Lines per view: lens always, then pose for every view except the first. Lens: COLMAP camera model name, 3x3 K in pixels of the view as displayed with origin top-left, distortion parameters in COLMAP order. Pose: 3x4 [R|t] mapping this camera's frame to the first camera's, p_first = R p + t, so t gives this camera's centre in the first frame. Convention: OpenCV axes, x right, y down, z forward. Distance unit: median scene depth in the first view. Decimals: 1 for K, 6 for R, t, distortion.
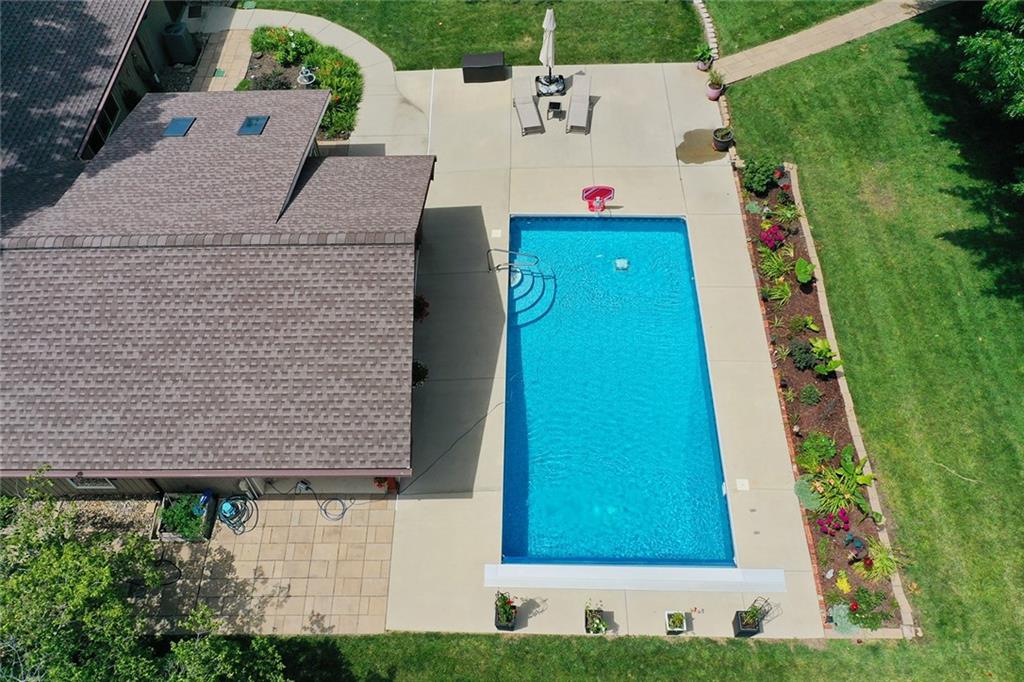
lens RADIAL K [[799.9, 0, 509.8], [0, 799.9, 338.3], [0, 0, 1]] dist [-0.011192, -0.001505]
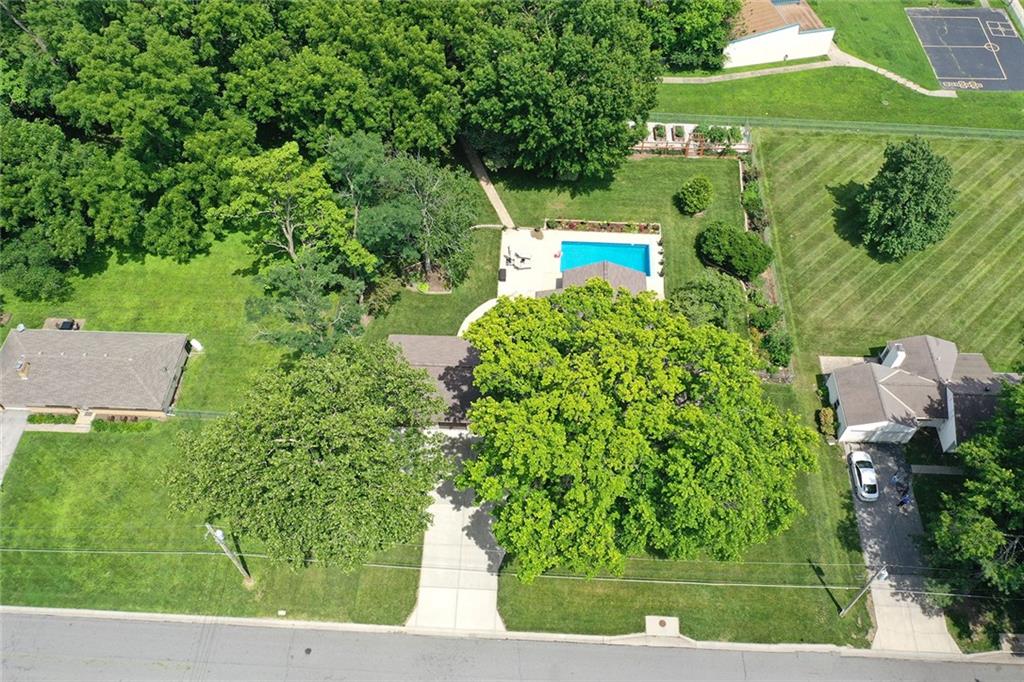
lens RADIAL K [[799.9, 0, 509.8], [0, 799.9, 338.3], [0, 0, 1]] dist [-0.011192, -0.001505]
pose [[0.051349, -0.789478, 0.611627, -3.276973], [0.827782, 0.376263, 0.416178, -2.297181], [-0.558696, 0.484924, 0.672836, -1.664781]]
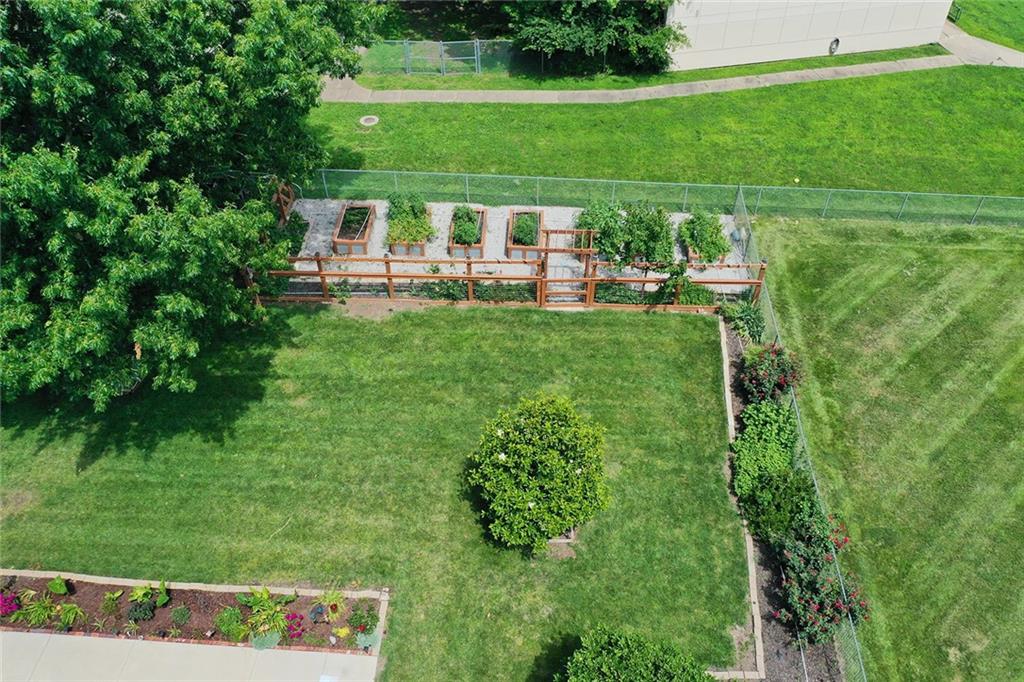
lens RADIAL K [[799.9, 0, 509.8], [0, 799.9, 338.3], [0, 0, 1]] dist [-0.011192, -0.001505]
pose [[0.052876, -0.684482, 0.727109, -0.162185], [0.827989, 0.437095, 0.351258, -0.115220], [-0.558246, 0.583465, 0.589856, -0.172742]]
